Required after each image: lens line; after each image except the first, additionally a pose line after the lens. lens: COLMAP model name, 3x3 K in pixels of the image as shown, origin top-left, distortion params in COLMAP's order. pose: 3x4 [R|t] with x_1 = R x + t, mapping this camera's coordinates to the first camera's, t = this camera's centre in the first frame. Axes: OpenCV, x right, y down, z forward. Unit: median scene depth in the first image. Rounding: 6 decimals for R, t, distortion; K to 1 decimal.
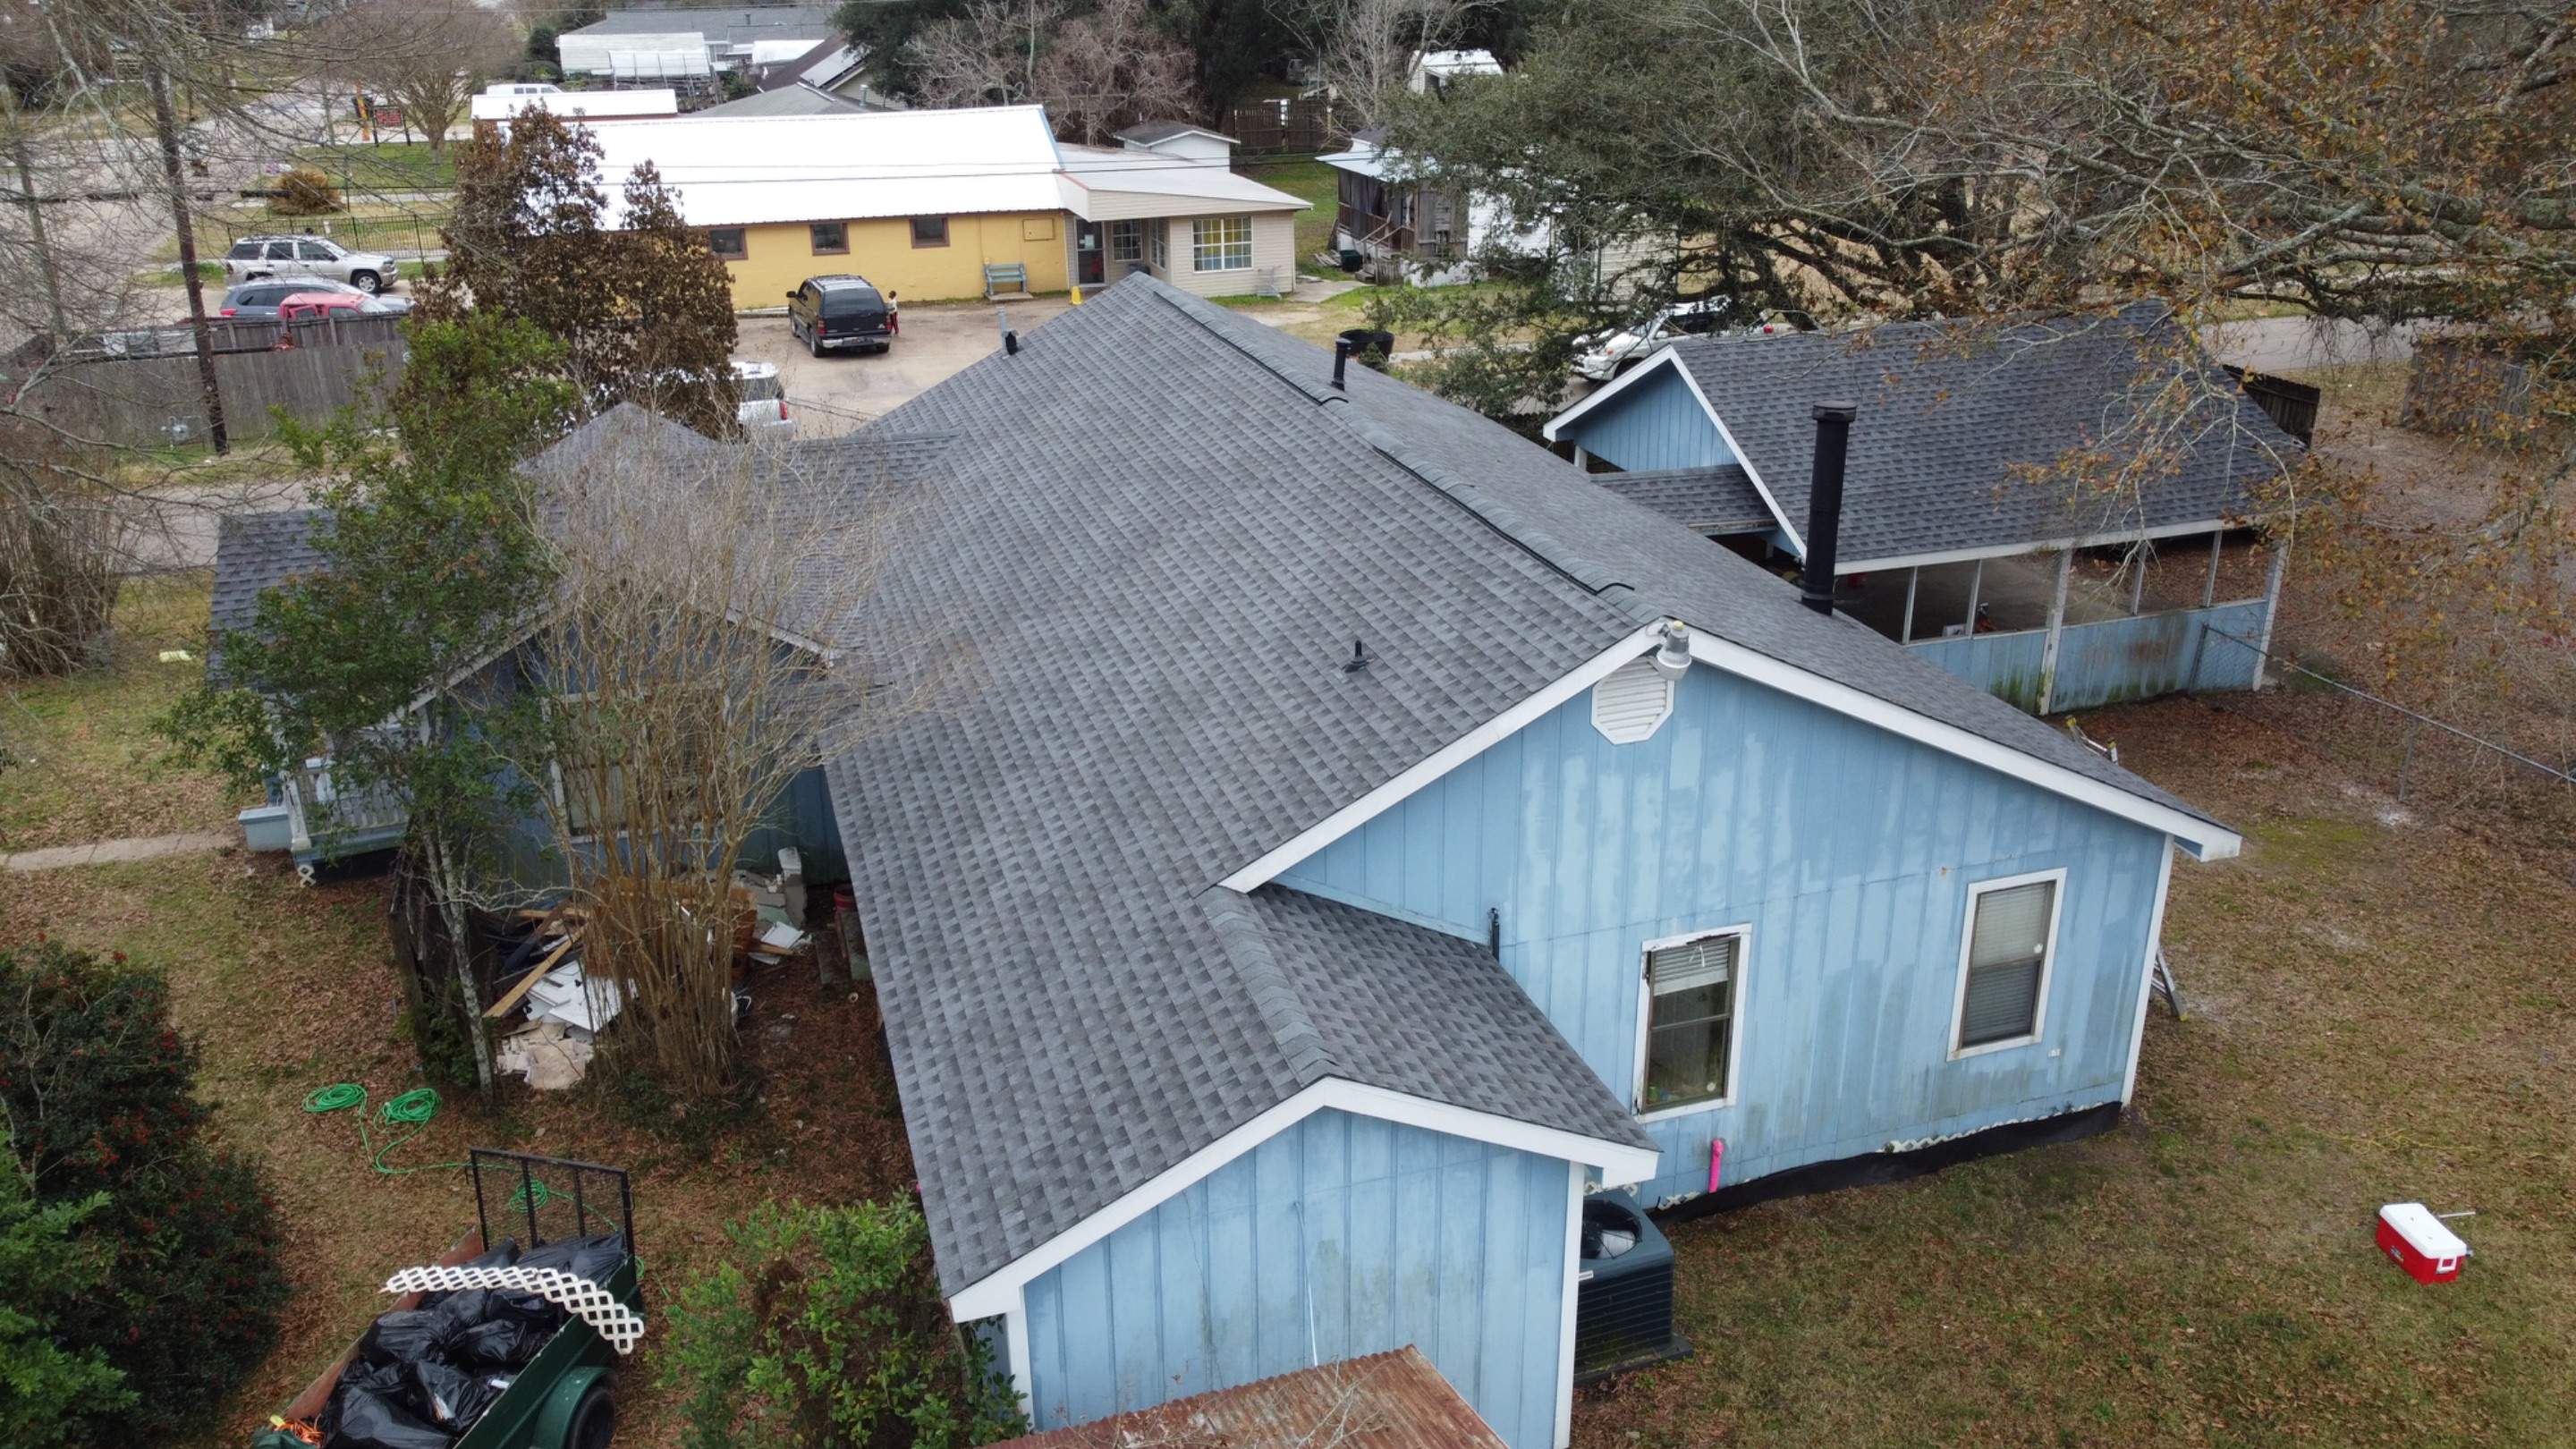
lens RADIAL K [[1950.1, 0, 1289.3], [0, 1950.1, 714.0], [0, 0, 1]] dist [-0.000476, -0.010215]
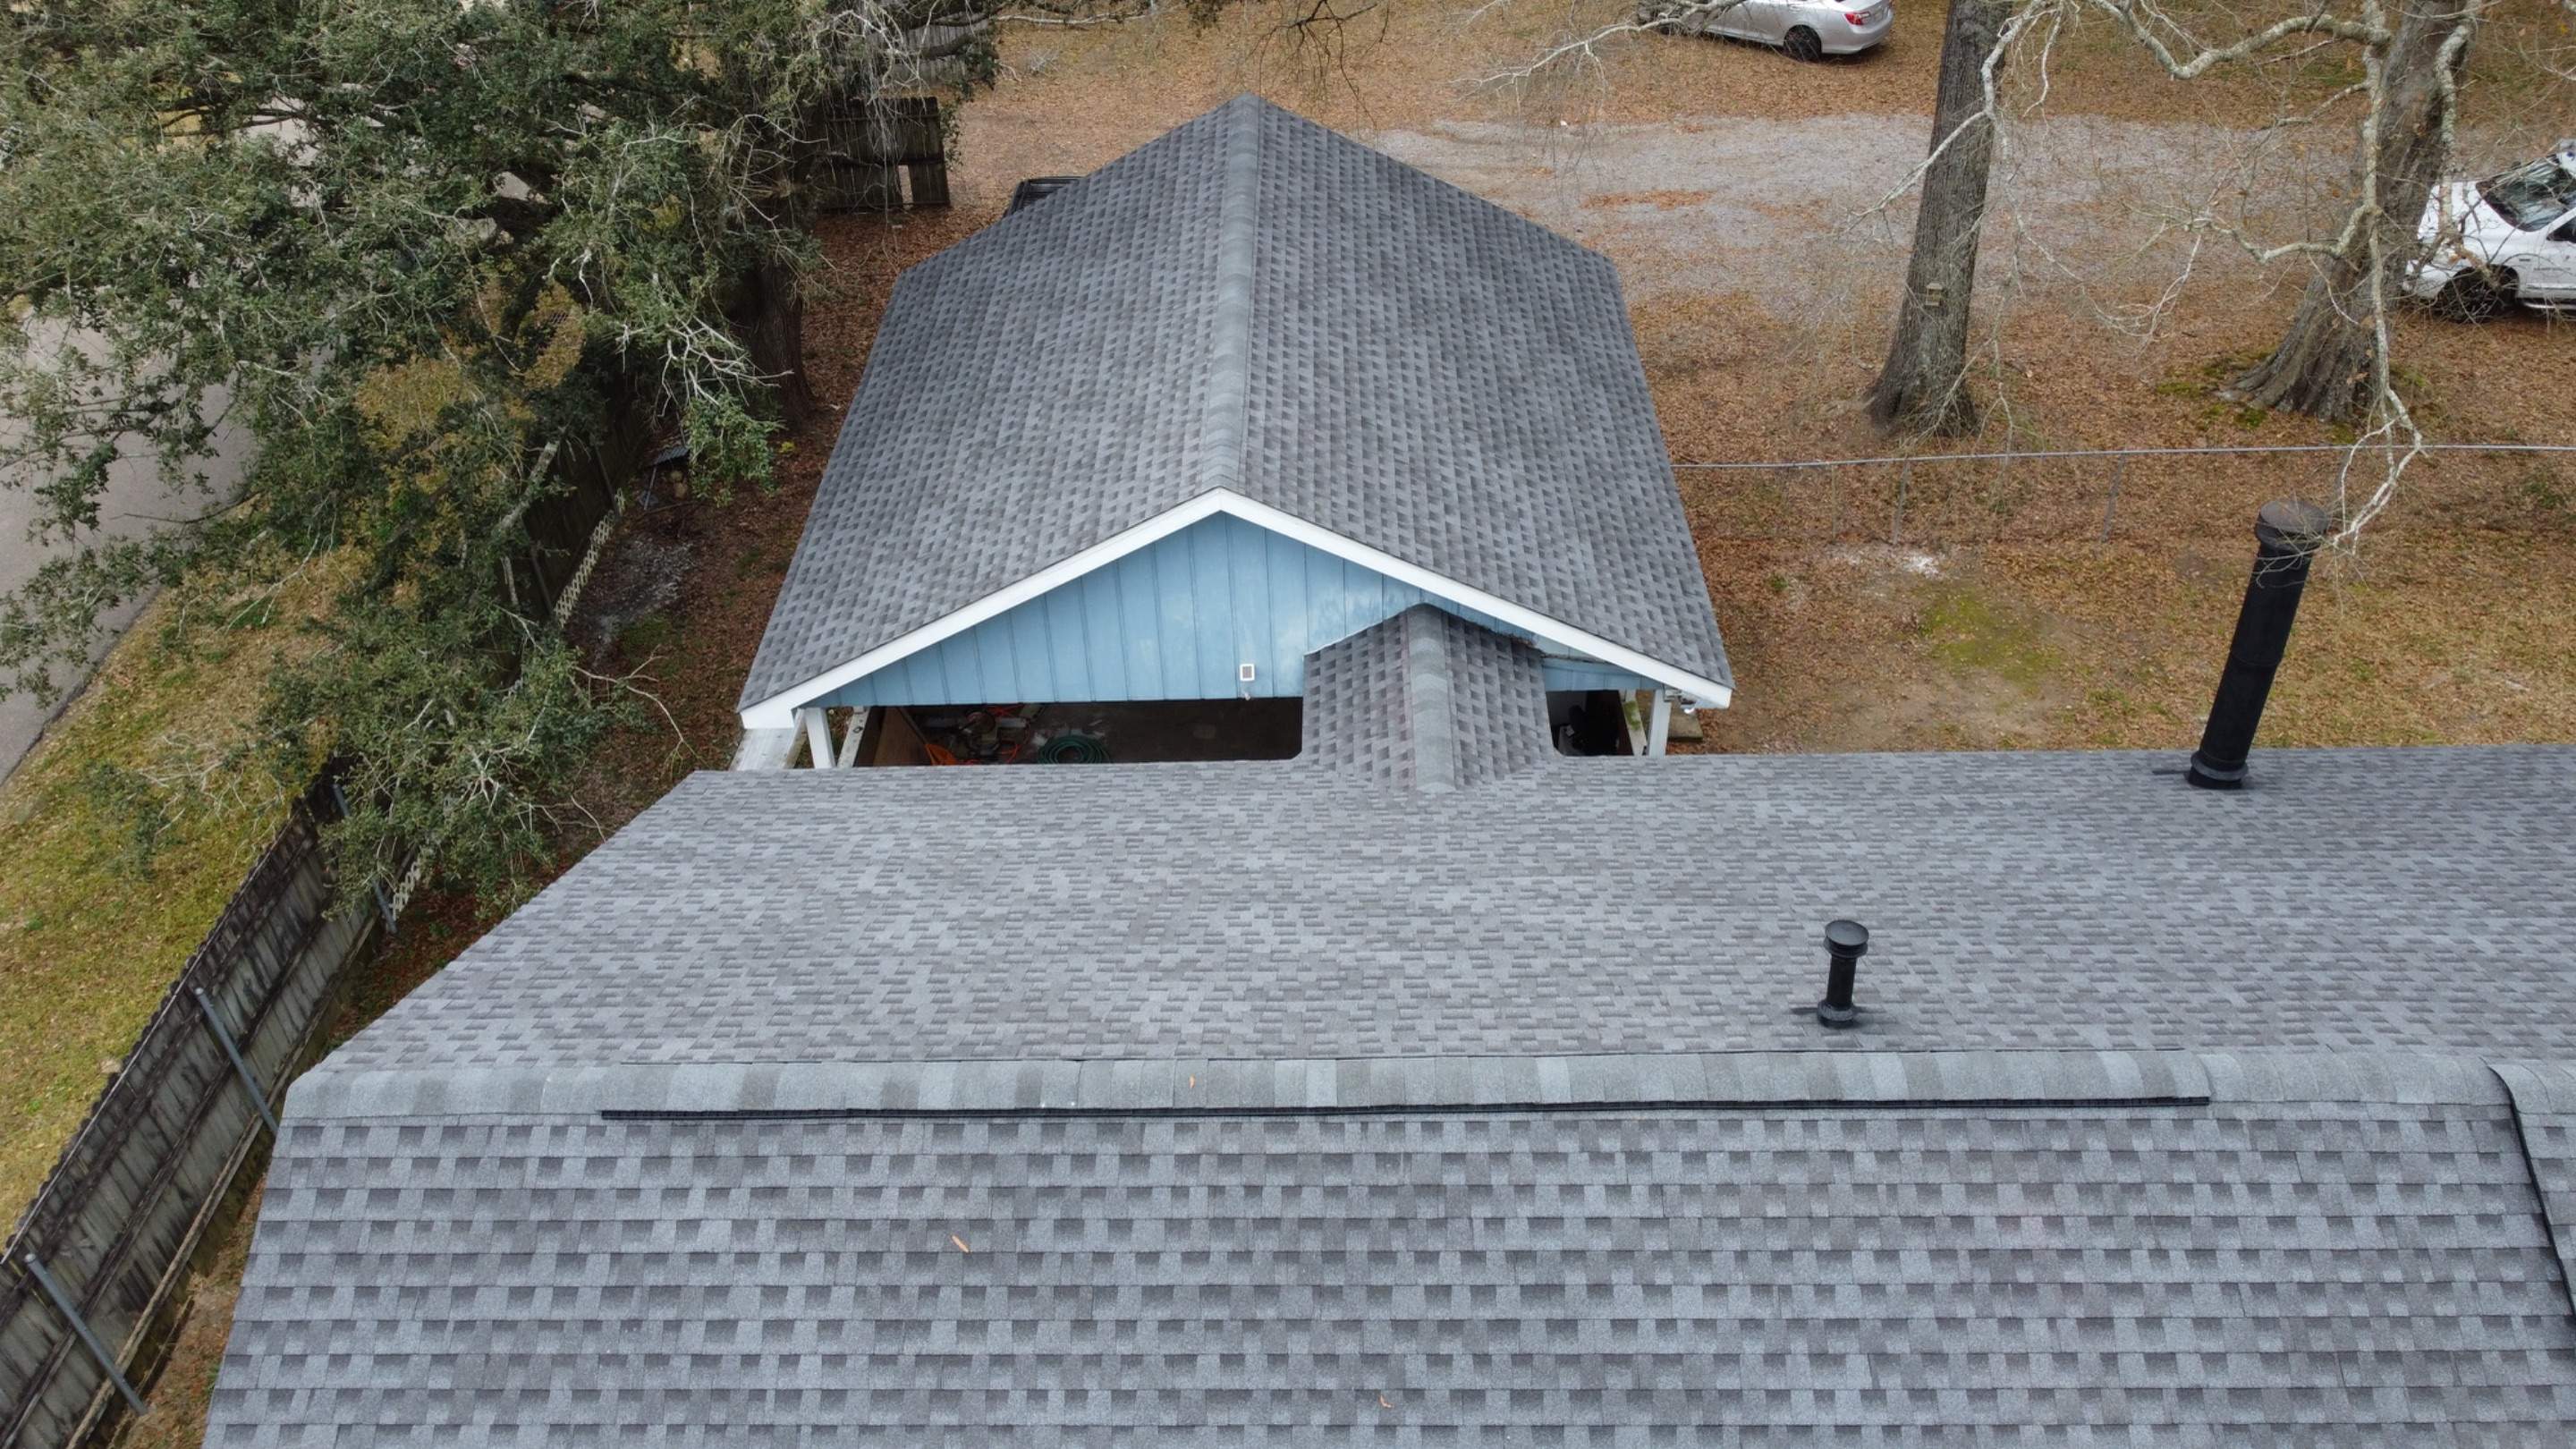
lens RADIAL K [[1950.1, 0, 1288.0], [0, 1950.1, 711.4], [0, 0, 1]] dist [-0.000476, -0.010215]
pose [[0.311718, -0.575614, 0.755976, -0.416868], [0.374768, 0.805600, 0.458866, -0.648781], [-0.873144, 0.140278, 0.466842, 1.253299]]
